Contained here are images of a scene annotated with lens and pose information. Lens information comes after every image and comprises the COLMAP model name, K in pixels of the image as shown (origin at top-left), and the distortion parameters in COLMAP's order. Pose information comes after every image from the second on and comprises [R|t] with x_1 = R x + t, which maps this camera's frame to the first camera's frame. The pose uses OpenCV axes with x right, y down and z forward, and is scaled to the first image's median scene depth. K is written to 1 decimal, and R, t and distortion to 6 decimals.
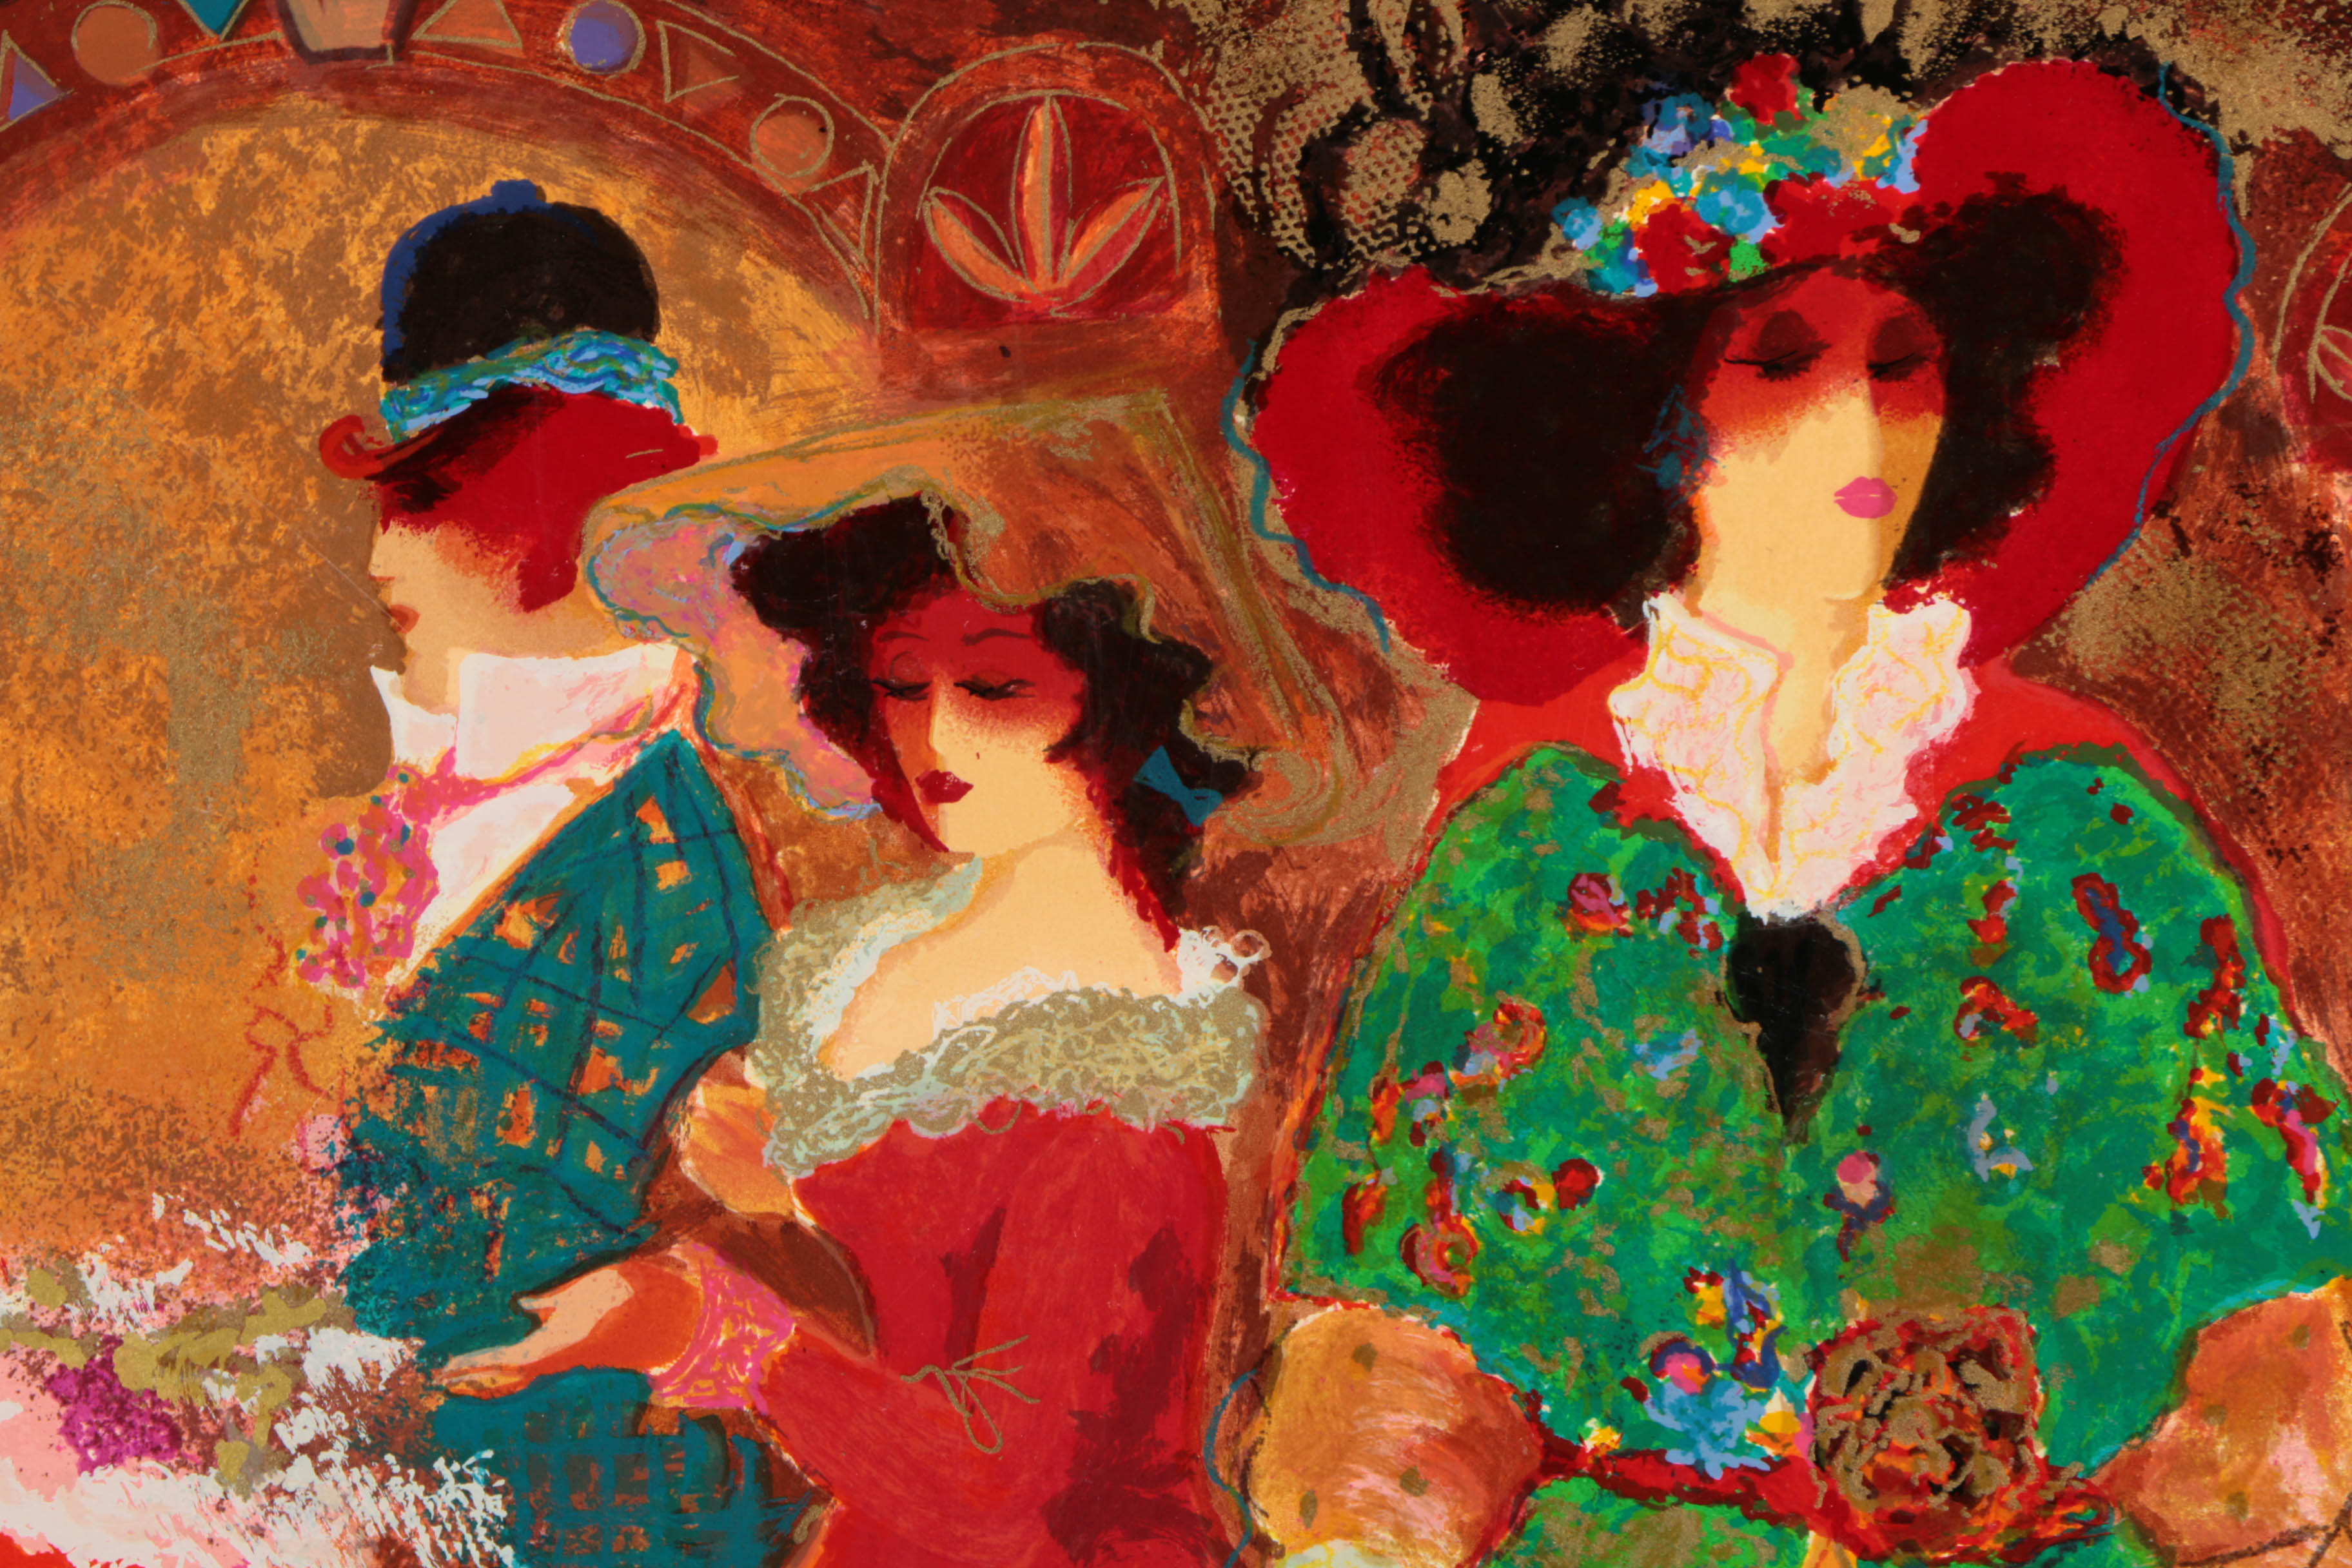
lens RADIAL K [[13392.4, 0, 1173.8], [0, 13392.4, 778.2], [0, 0, 1]] dist [1.590228, 0.000000]
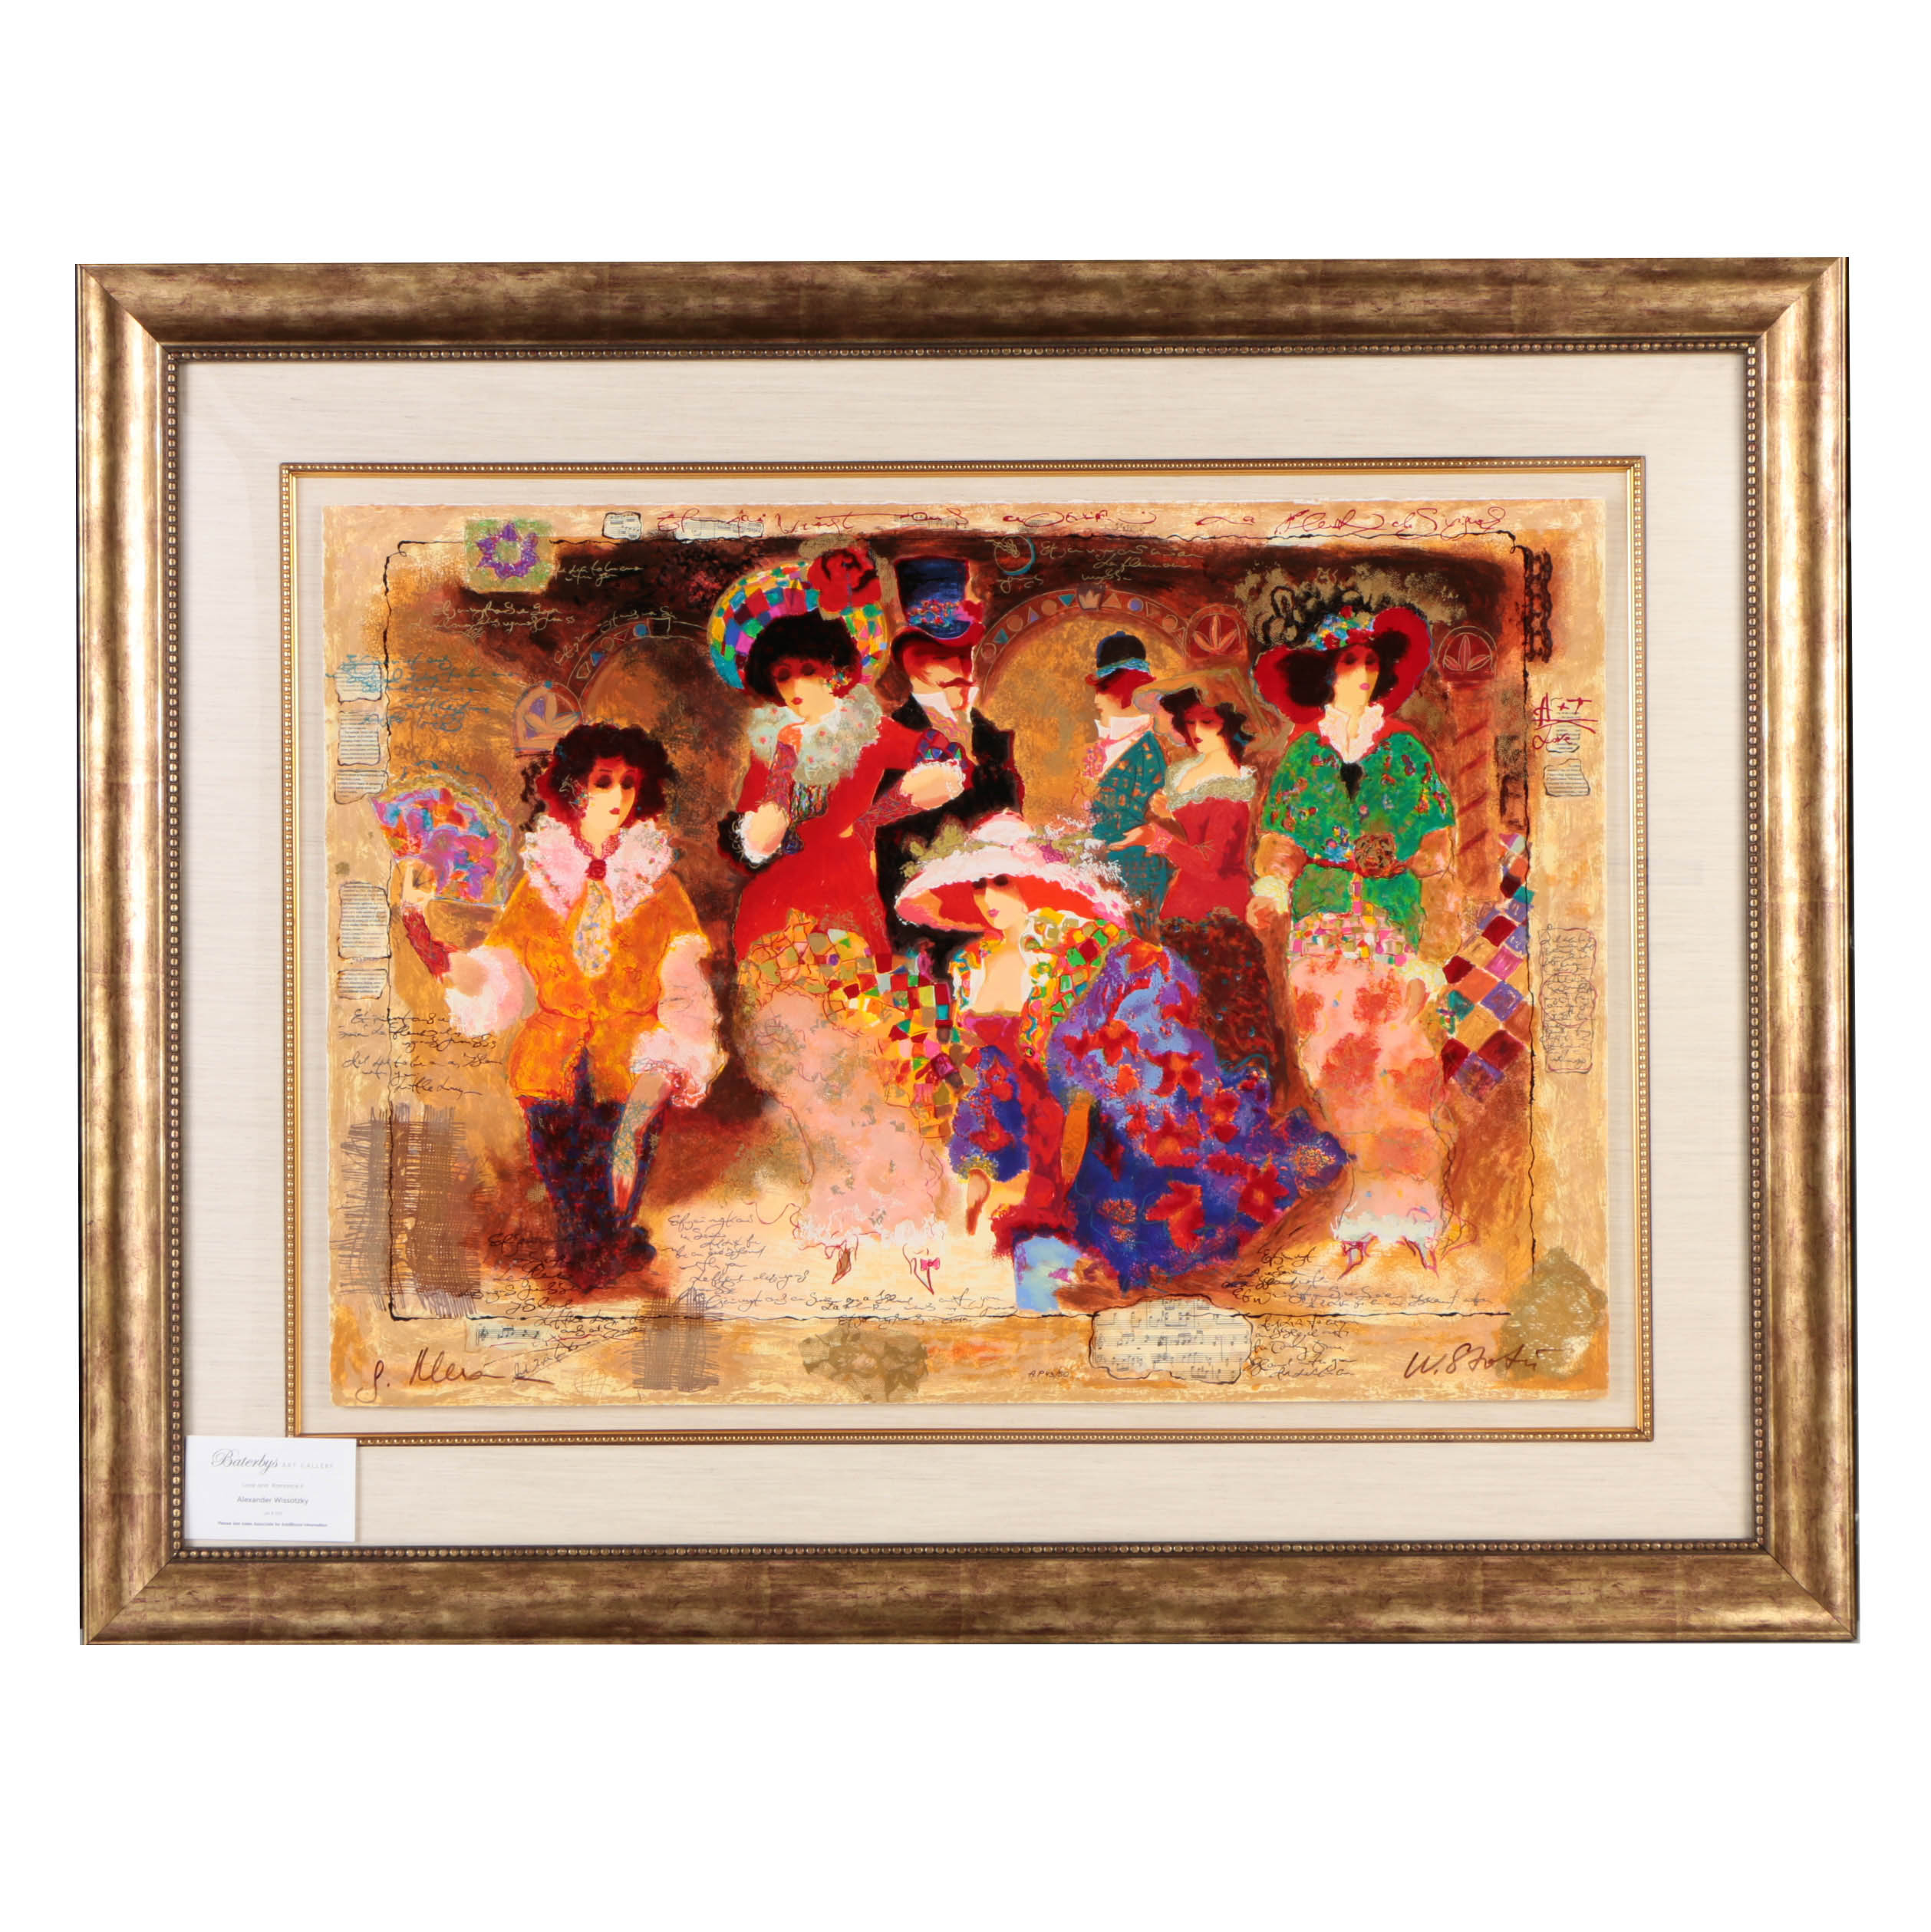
lens RADIAL K [[4262.1, 0, 963.7], [0, 4262.1, 963.8], [0, 0, 1]] dist [-0.000184, 0.000000]
pose [[0.996352, -0.005273, -0.085172, 0.035728], [0.011372, 0.997391, 0.071282, -0.033786], [0.084574, -0.071990, 0.993813, -0.759544]]
